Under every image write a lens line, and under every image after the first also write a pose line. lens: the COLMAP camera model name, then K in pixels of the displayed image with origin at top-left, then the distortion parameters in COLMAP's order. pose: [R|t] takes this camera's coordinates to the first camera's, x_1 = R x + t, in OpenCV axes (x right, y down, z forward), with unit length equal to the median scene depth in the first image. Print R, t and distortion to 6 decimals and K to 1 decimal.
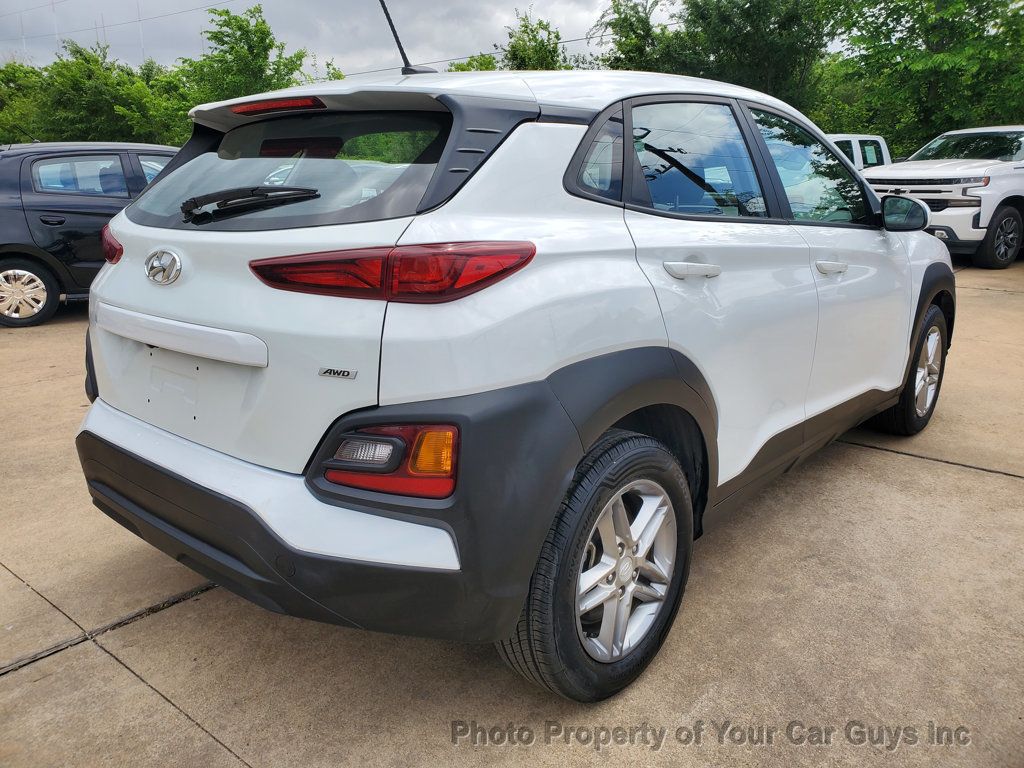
lens RADIAL K [[791.4, 0, 513.3], [0, 791.4, 382.9], [0, 0, 1]] dist [0.019464, 0.004151]
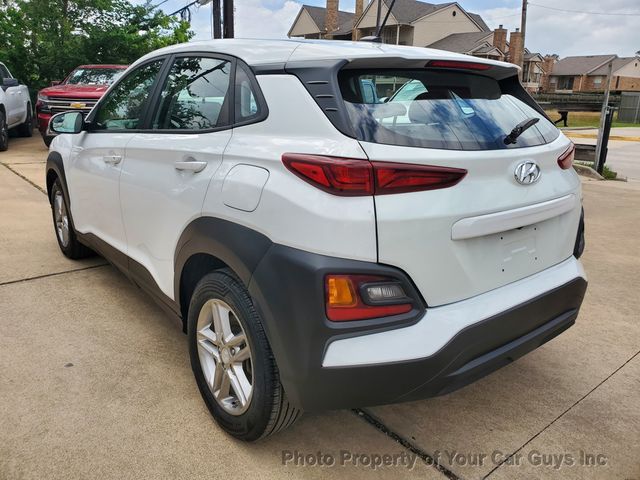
lens RADIAL K [[498.8, 0, 324.5], [0, 498.8, 235.1], [0, 0, 1]] dist [0.012513, 0.010304]
pose [[0.188042, -0.258592, 0.947508, -1.213652], [0.230362, 0.949419, 0.213396, -0.272578], [-0.954764, 0.178142, 0.238100, 0.970255]]
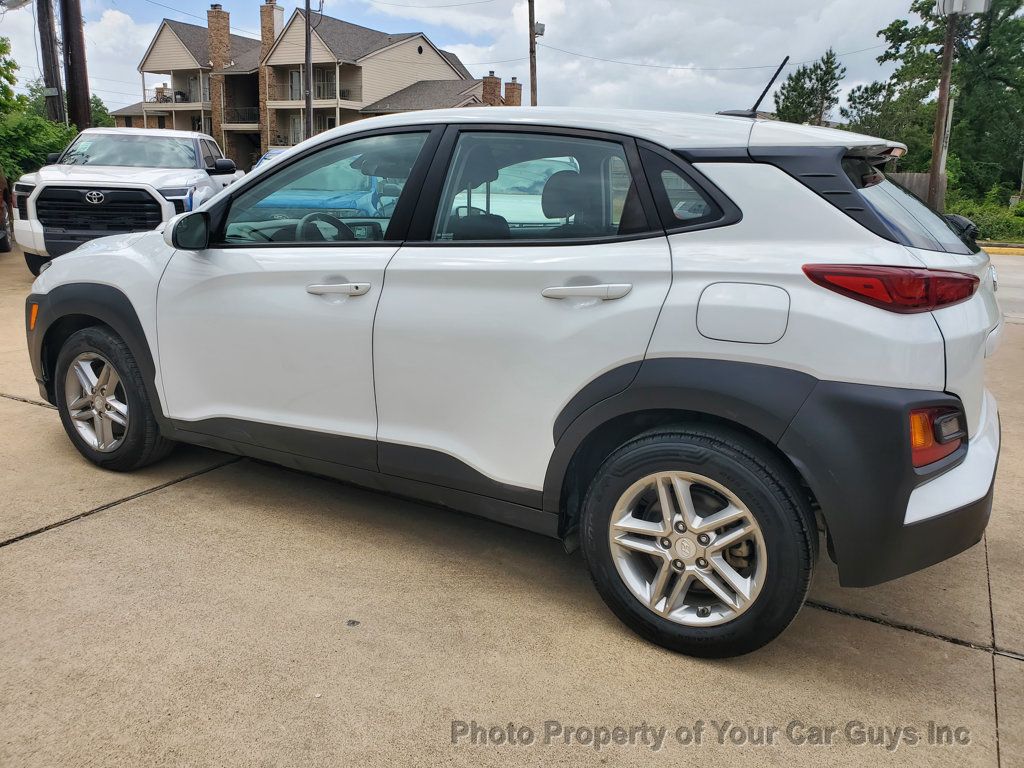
lens RADIAL K [[796.9, 0, 509.0], [0, 796.9, 388.0], [0, 0, 1]] dist [0.006597, 0.008886]
pose [[-0.179193, -0.248879, 0.951814, -1.342601], [0.230868, 0.929820, 0.286592, -0.455589], [-0.956342, 0.271099, -0.109158, 1.649812]]
